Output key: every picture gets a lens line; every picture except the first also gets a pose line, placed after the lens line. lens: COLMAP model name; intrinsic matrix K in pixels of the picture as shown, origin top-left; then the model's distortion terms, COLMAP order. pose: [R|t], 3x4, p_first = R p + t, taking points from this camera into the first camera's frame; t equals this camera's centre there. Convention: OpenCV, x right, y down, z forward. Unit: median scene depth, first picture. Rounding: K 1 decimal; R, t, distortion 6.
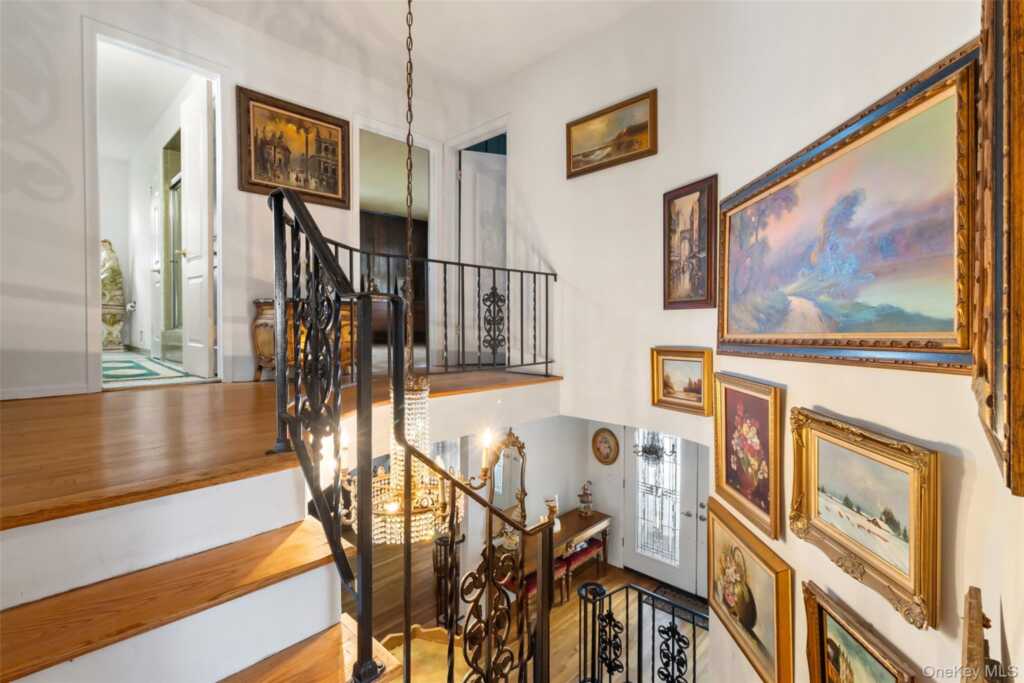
lens RADIAL K [[473.1, 0, 510.4], [0, 473.1, 333.9], [0, 0, 1]] dist [-0.004378, -0.000809]
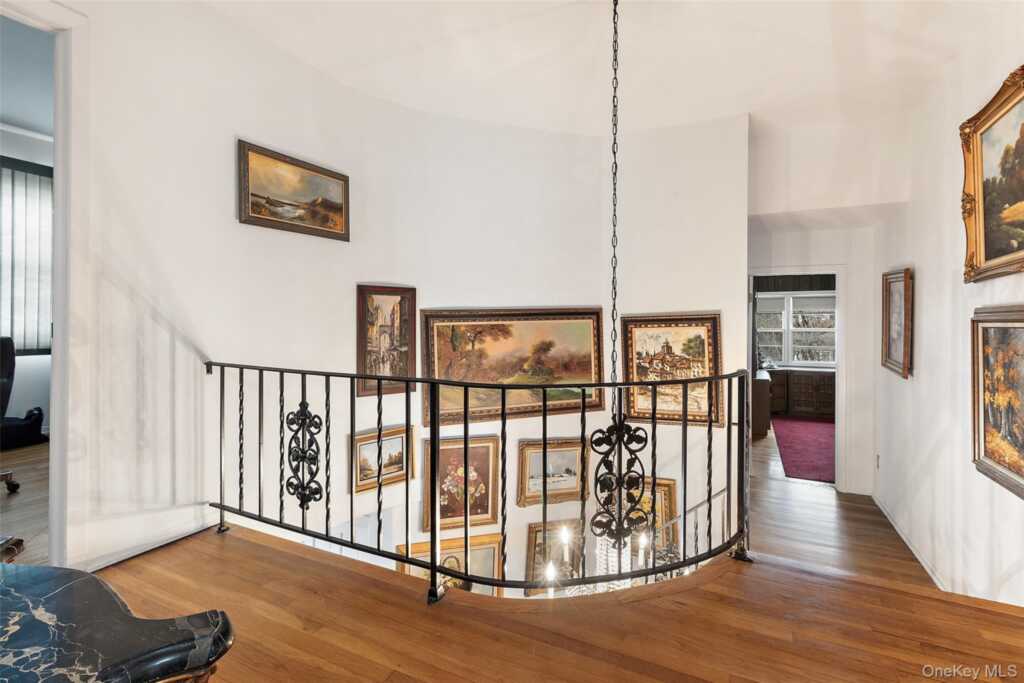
lens RADIAL K [[473.1, 0, 517.2], [0, 473.1, 321.8], [0, 0, 1]] dist [-0.004378, -0.000809]
pose [[-0.311353, -0.006949, 0.950269, -0.804708], [0.010186, 0.999891, 0.010649, -0.235415], [-0.950240, 0.012995, -0.311248, 1.046687]]
